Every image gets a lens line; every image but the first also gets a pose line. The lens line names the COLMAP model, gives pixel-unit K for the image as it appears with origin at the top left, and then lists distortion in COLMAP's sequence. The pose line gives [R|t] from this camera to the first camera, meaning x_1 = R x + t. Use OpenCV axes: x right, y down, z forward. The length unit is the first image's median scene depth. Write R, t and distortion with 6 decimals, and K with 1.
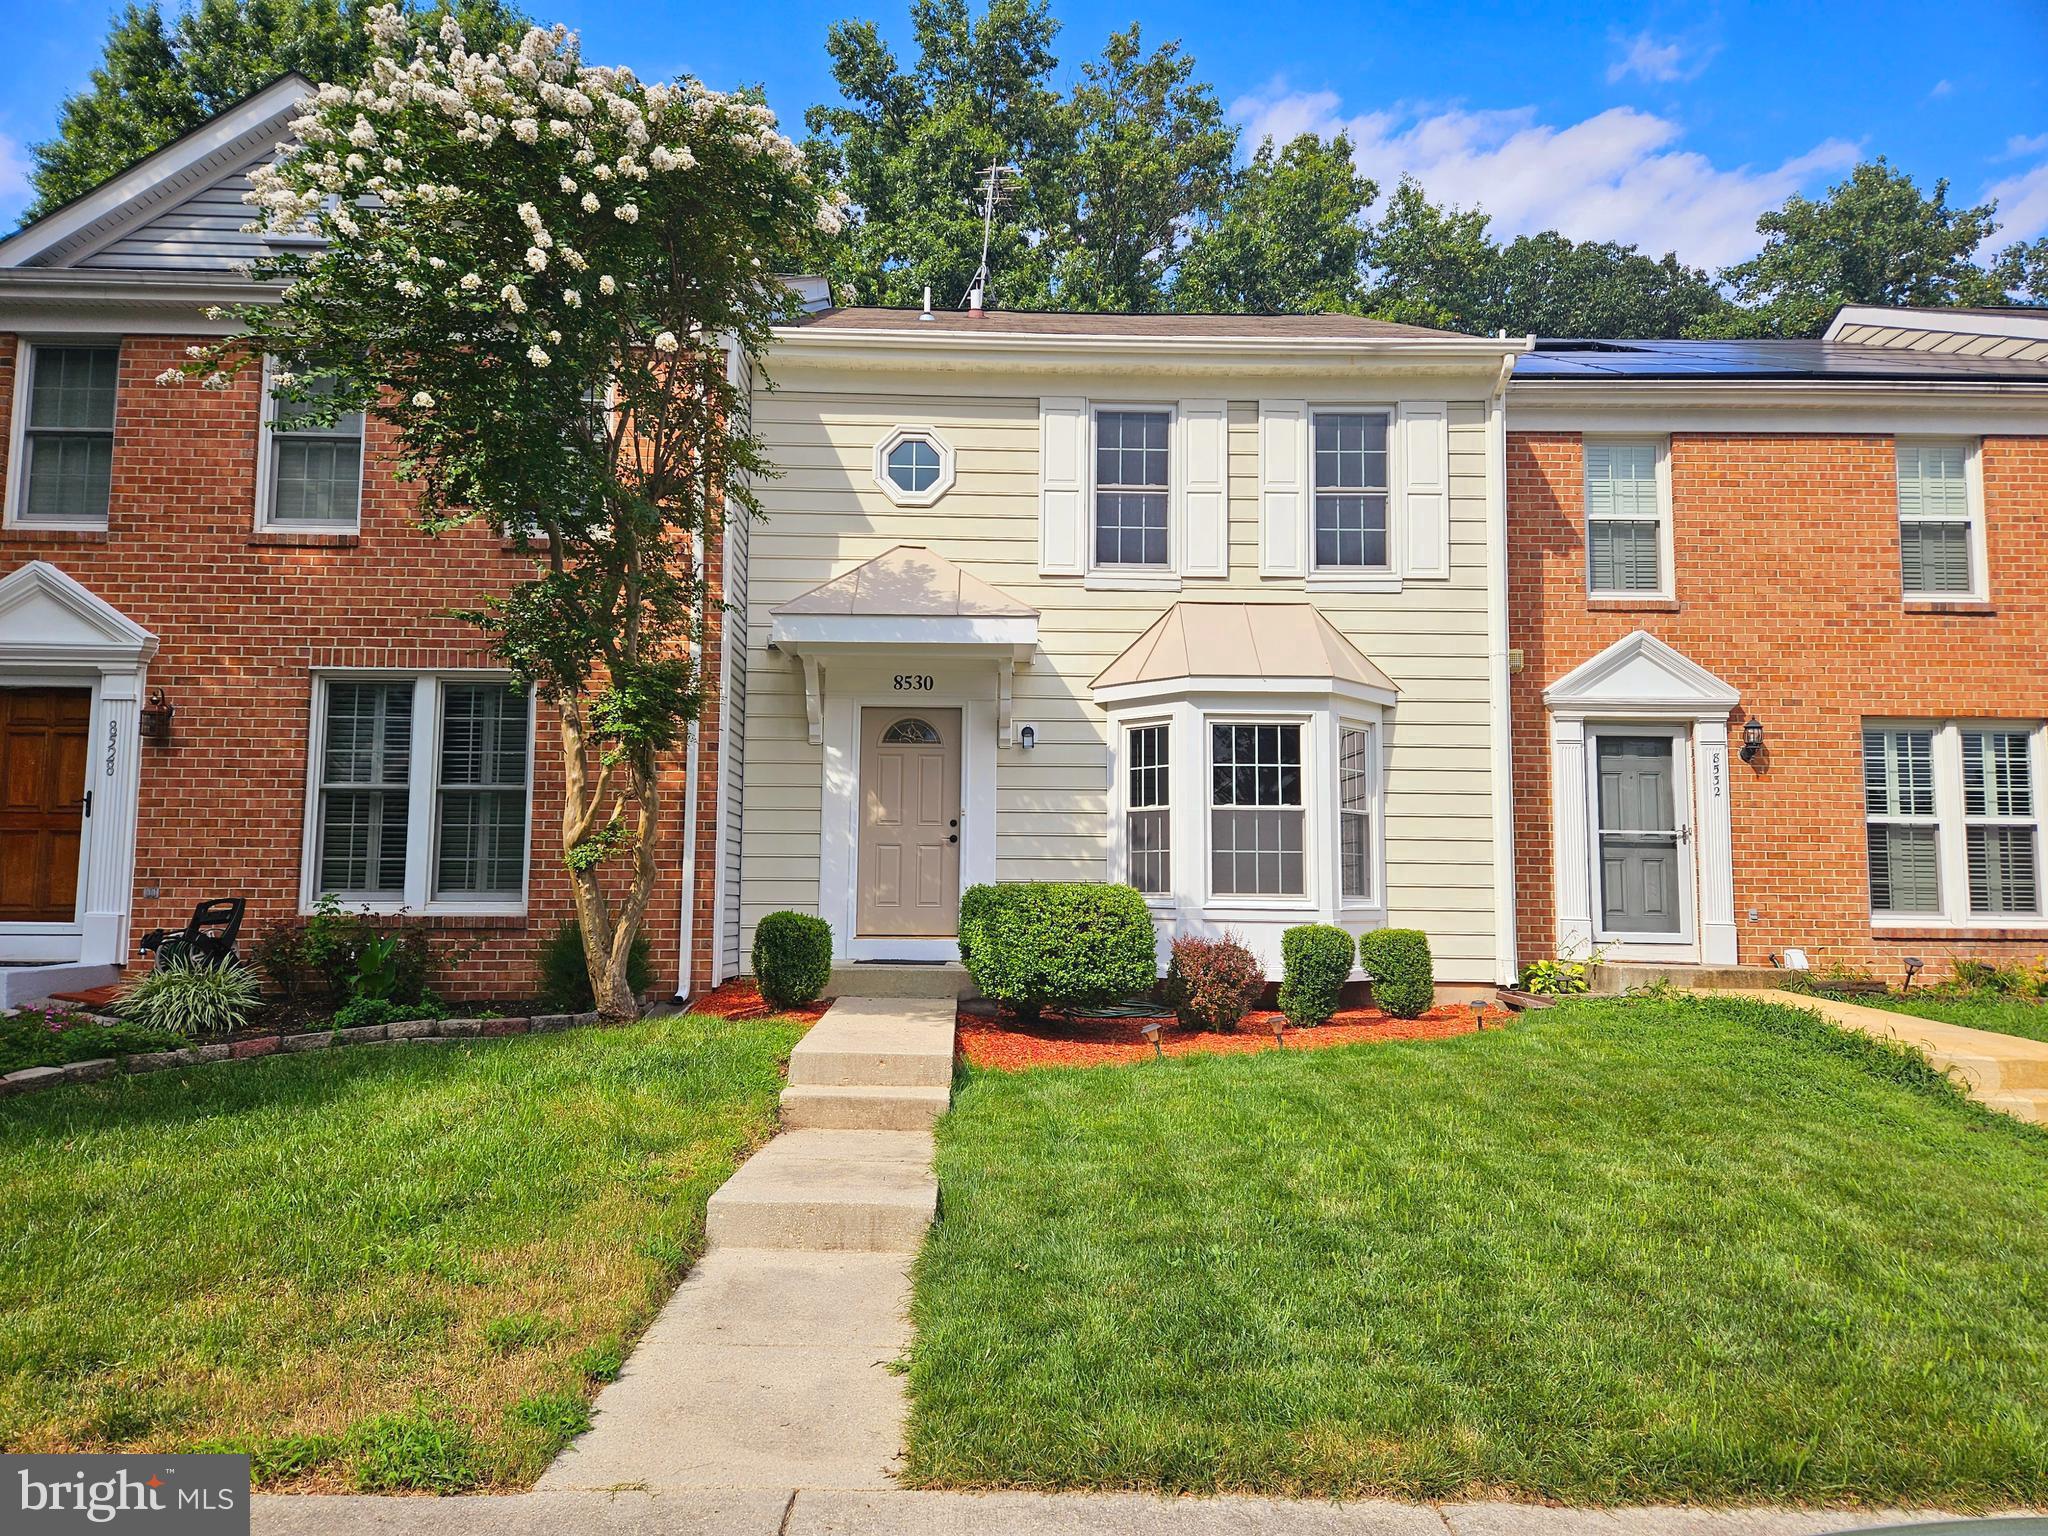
lens RADIAL K [[1385.3, 0, 1021.0], [0, 1385.3, 773.7], [0, 0, 1]] dist [0.086869, -0.084775]
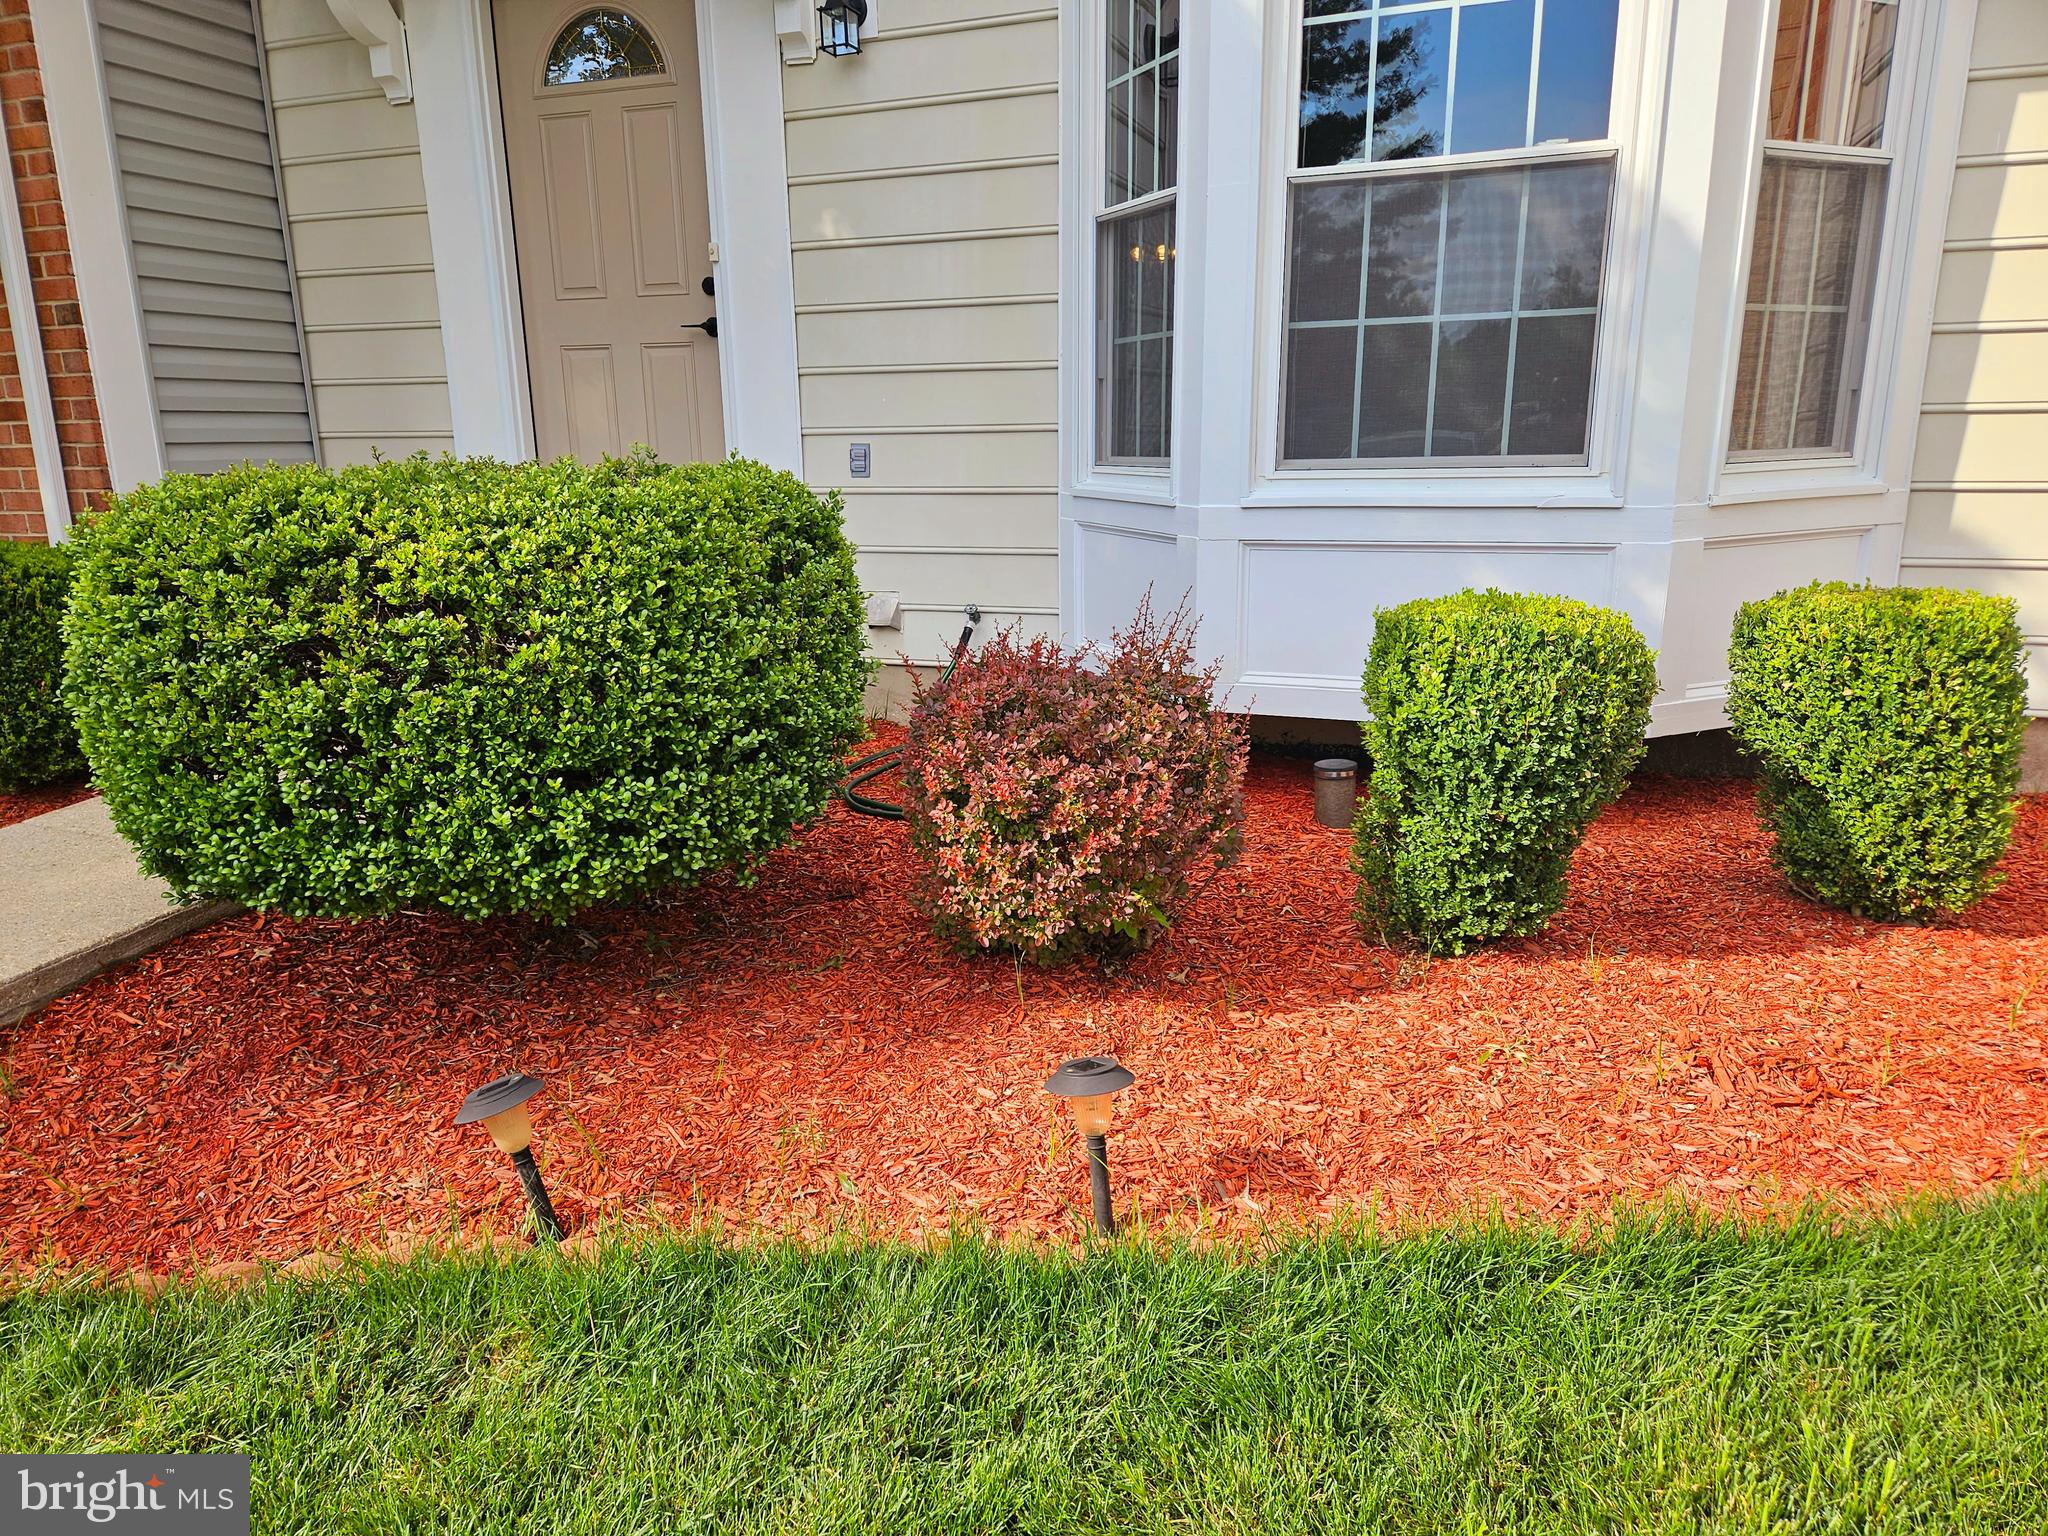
lens RADIAL K [[1385.3, 0, 1021.0], [0, 1385.3, 773.7], [0, 0, 1]] dist [0.086869, -0.084775]
pose [[0.929977, 0.066501, -0.361553, 0.202786], [0.057823, 0.944799, 0.322509, 0.045231], [0.363042, -0.320832, 0.874796, 0.653320]]
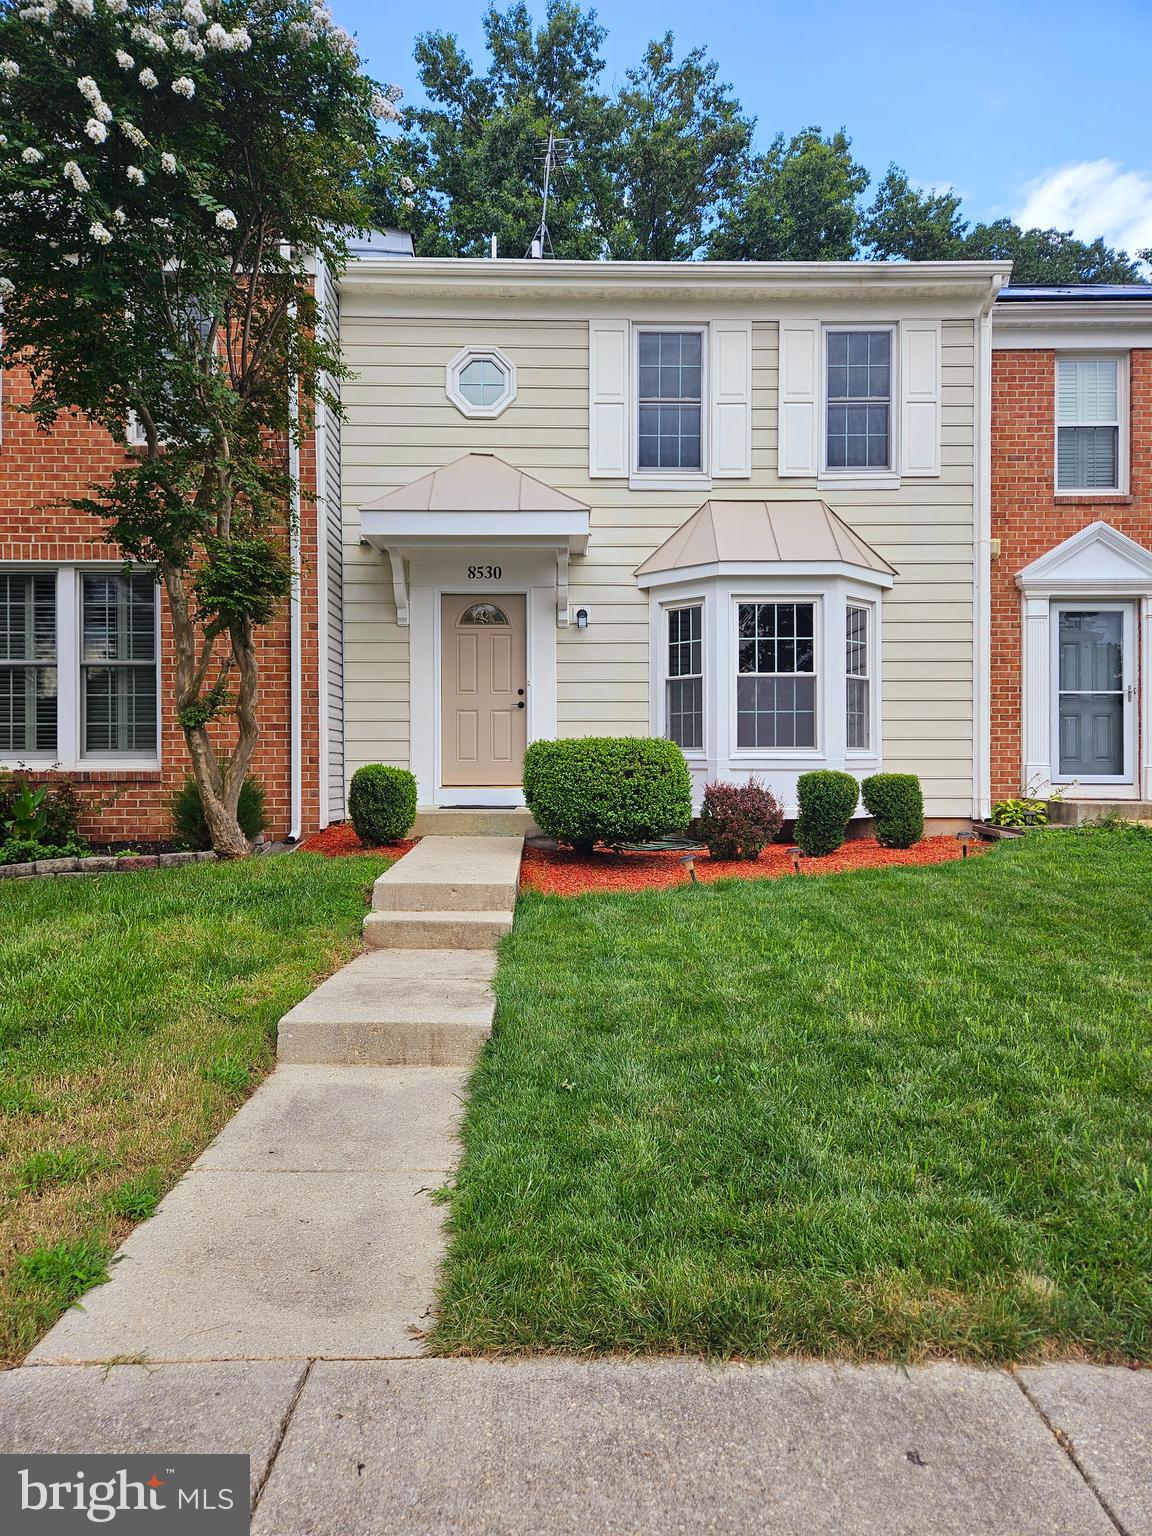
lens RADIAL K [[1039.7, 0, 583.6], [0, 1039.7, 764.6], [0, 0, 1]] dist [0.084793, -0.082230]
pose [[0.999935, -0.011187, -0.002297, 0.007065], [0.011348, 0.995875, 0.090025, 0.019063], [0.001281, -0.090045, 0.995937, 0.105757]]
